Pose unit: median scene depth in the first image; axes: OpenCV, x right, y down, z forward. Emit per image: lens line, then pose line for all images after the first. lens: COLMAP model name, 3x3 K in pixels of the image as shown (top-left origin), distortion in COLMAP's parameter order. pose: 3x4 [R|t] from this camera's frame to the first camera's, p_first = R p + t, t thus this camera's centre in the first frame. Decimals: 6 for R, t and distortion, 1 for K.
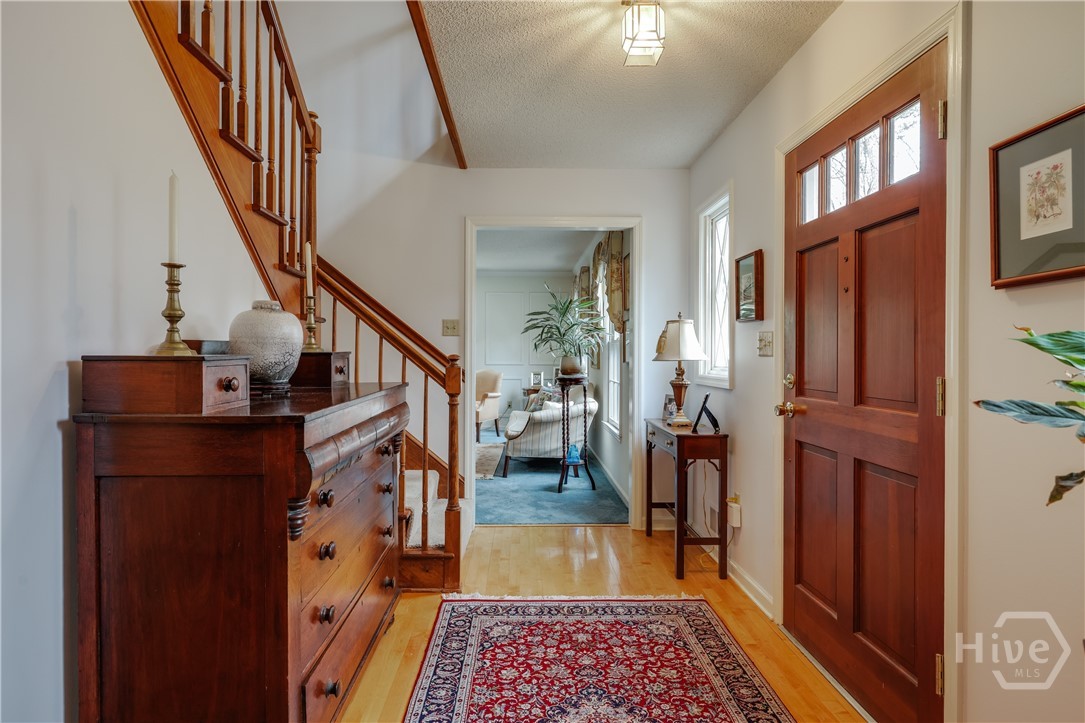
lens RADIAL K [[473.9, 0, 537.3], [0, 473.9, 354.4], [0, 0, 1]] dist [0.003291, 0.000045]
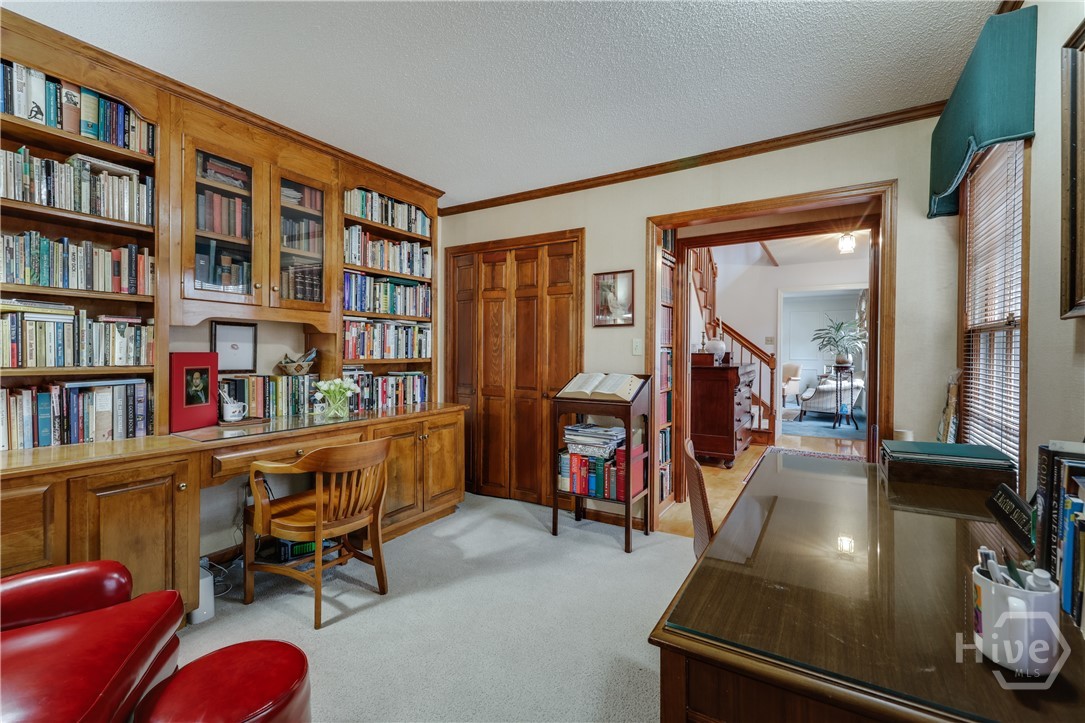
lens RADIAL K [[473.9, 0, 539.7], [0, 473.9, 354.4], [0, 0, 1]] dist [0.003291, 0.000045]
pose [[0.823398, 0.003284, -0.567455, 0.142306], [-0.002202, 0.999994, 0.002592, 0.002669], [0.567460, -0.000885, 0.823400, -1.079644]]
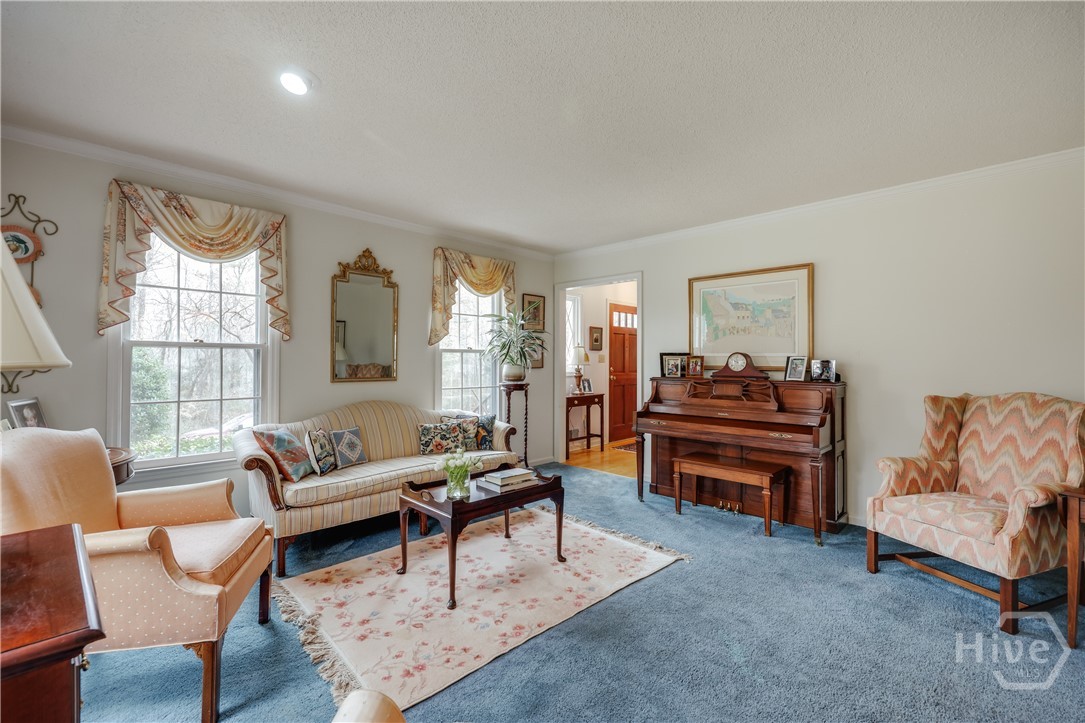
lens RADIAL K [[473.9, 0, 538.8], [0, 473.9, 357.7], [0, 0, 1]] dist [0.003291, 0.000045]
pose [[-0.671025, -0.008789, 0.741382, -0.606046], [-0.010305, 0.999944, 0.002527, -0.012621], [-0.741363, -0.005944, -0.671078, 1.342509]]
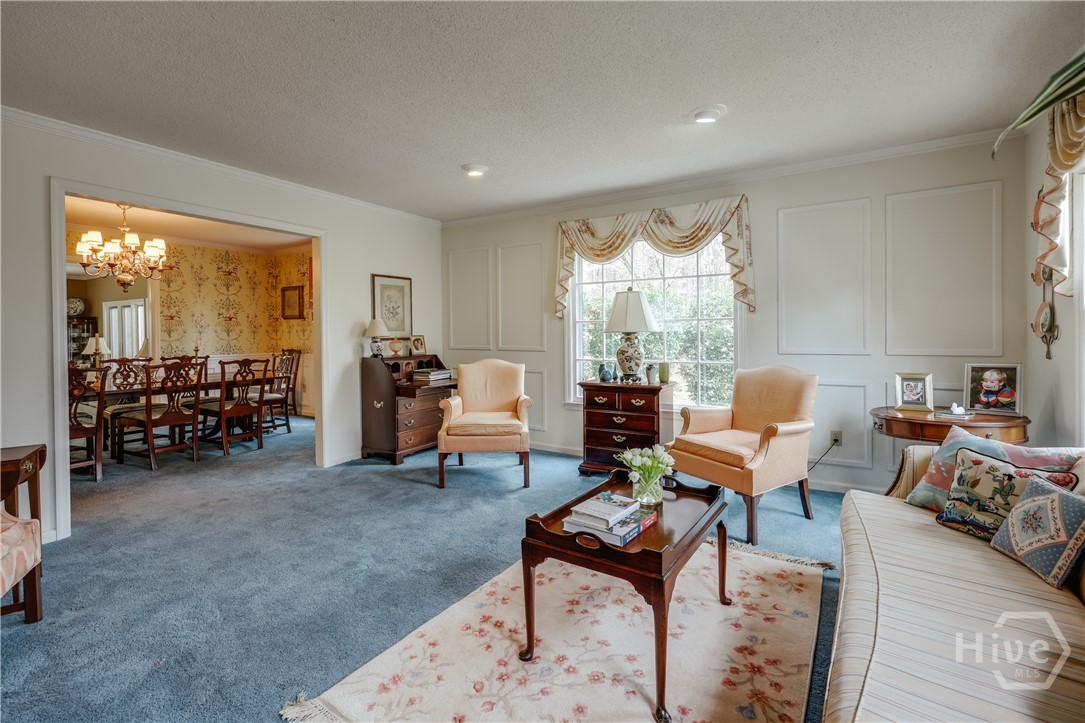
lens RADIAL K [[473.9, 0, 536.8], [0, 473.9, 337.4], [0, 0, 1]] dist [0.003291, 0.000045]
pose [[0.816268, -0.003412, -0.577664, -0.046520], [0.009935, 0.999918, 0.008134, -0.002436], [0.577588, -0.012379, 0.816234, 0.717868]]
